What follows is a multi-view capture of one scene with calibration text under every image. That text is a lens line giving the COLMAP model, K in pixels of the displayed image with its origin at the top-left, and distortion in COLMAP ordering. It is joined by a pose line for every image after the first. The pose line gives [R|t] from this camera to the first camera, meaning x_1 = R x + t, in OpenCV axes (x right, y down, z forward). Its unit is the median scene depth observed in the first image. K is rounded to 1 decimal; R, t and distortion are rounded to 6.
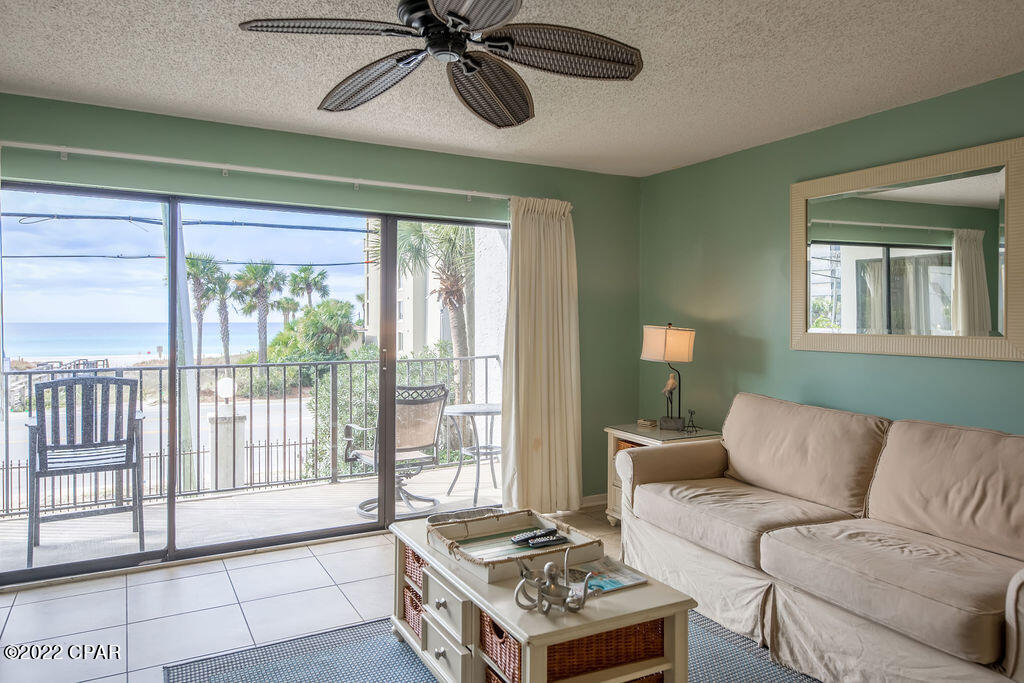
lens RADIAL K [[690.5, 0, 508.7], [0, 690.5, 324.1], [0, 0, 1]] dist [0.007170, 0.003968]
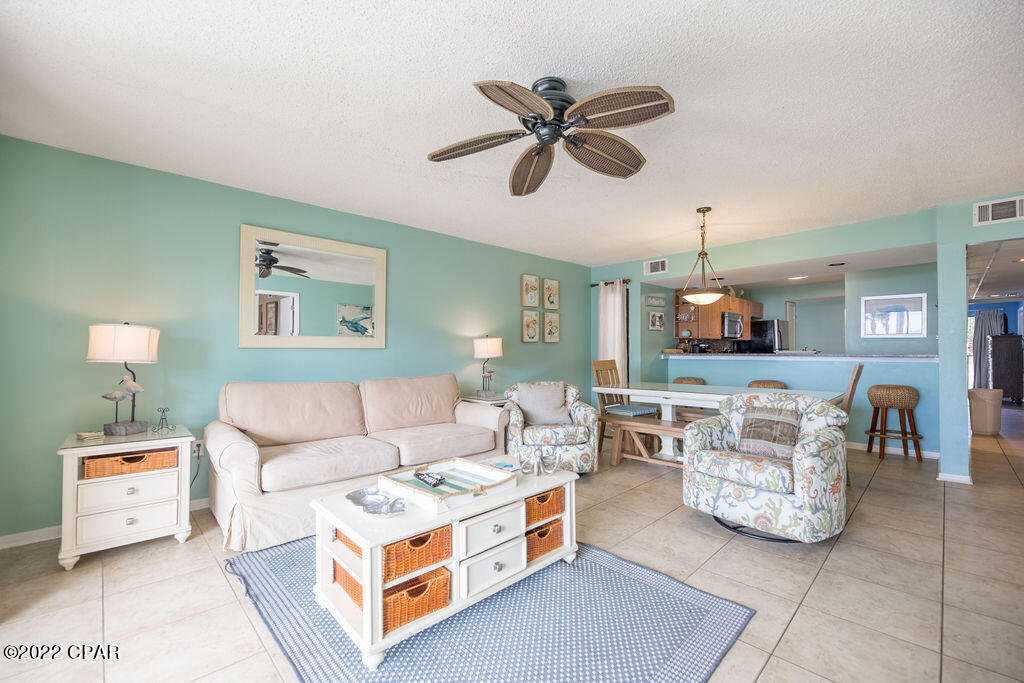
lens RADIAL K [[424.6, 0, 512.0], [0, 424.6, 338.4], [0, 0, 1]] dist [-0.004267, -0.000380]
pose [[-0.258003, 0.026142, 0.965790, -0.488210], [0.005945, 0.999658, -0.025471, 0.040517], [-0.966126, -0.000830, -0.258070, 0.659907]]
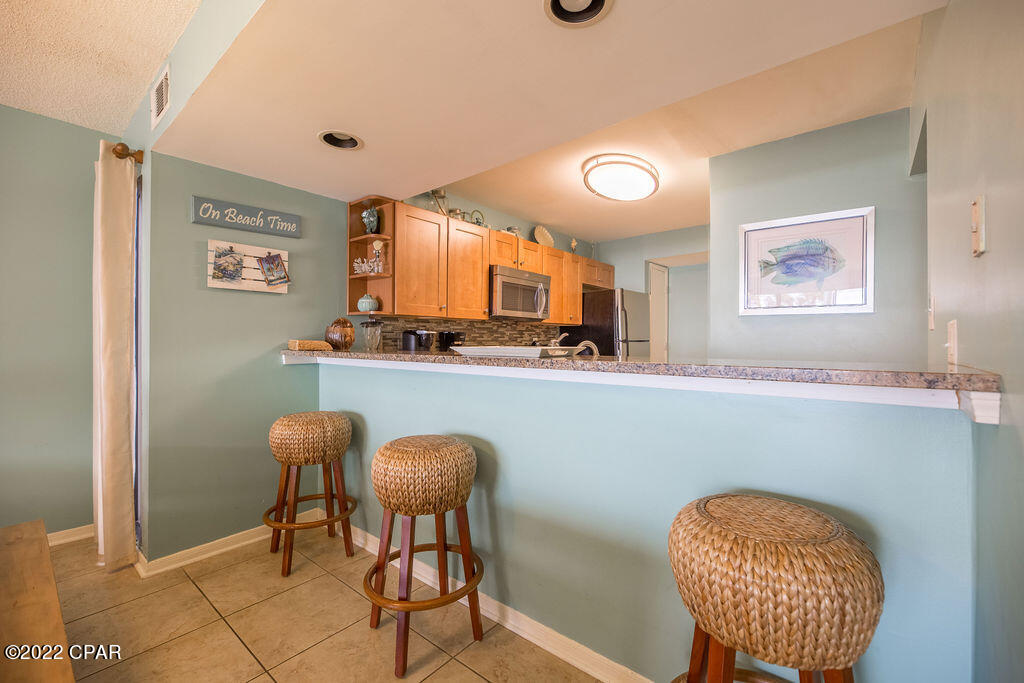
lens RADIAL K [[424.6, 0, 512.0], [0, 424.6, 338.4], [0, 0, 1]] dist [-0.004267, -0.000380]
pose [[-0.363325, 0.001943, 0.931660, 0.133049], [0.001731, 0.999998, -0.001410, 0.042960], [-0.931661, 0.001100, -0.363327, -0.325103]]
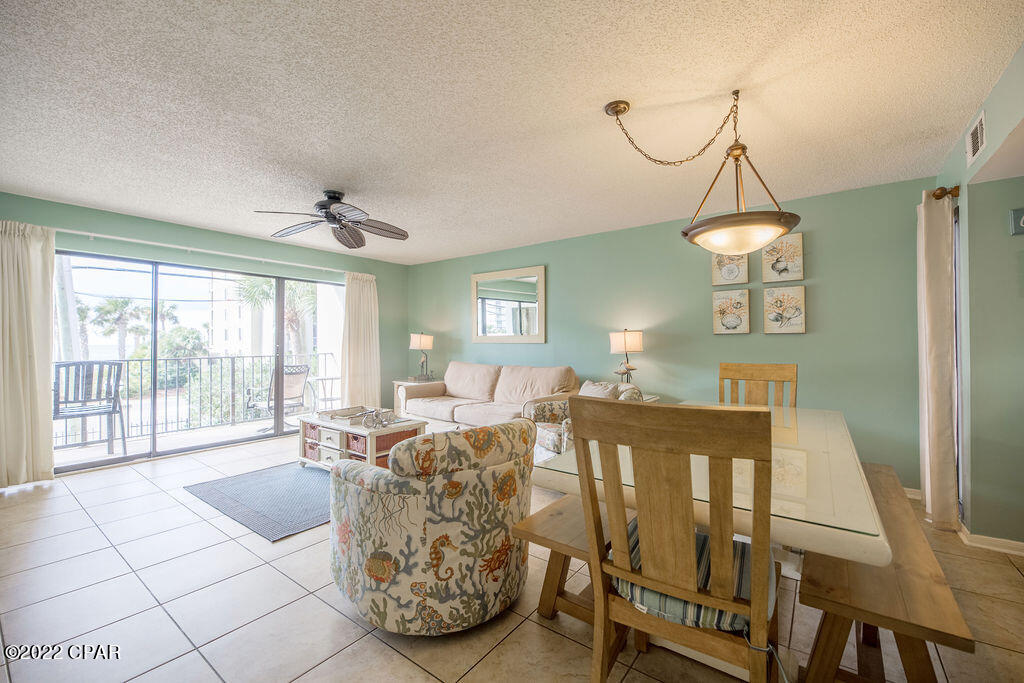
lens RADIAL K [[424.6, 0, 512.0], [0, 424.6, 338.4], [0, 0, 1]] dist [-0.004267, -0.000380]
pose [[0.912199, -0.001157, 0.409745, -0.067091], [0.006778, 0.999902, -0.012267, 0.036850], [-0.409691, 0.013967, 0.912118, -0.383121]]
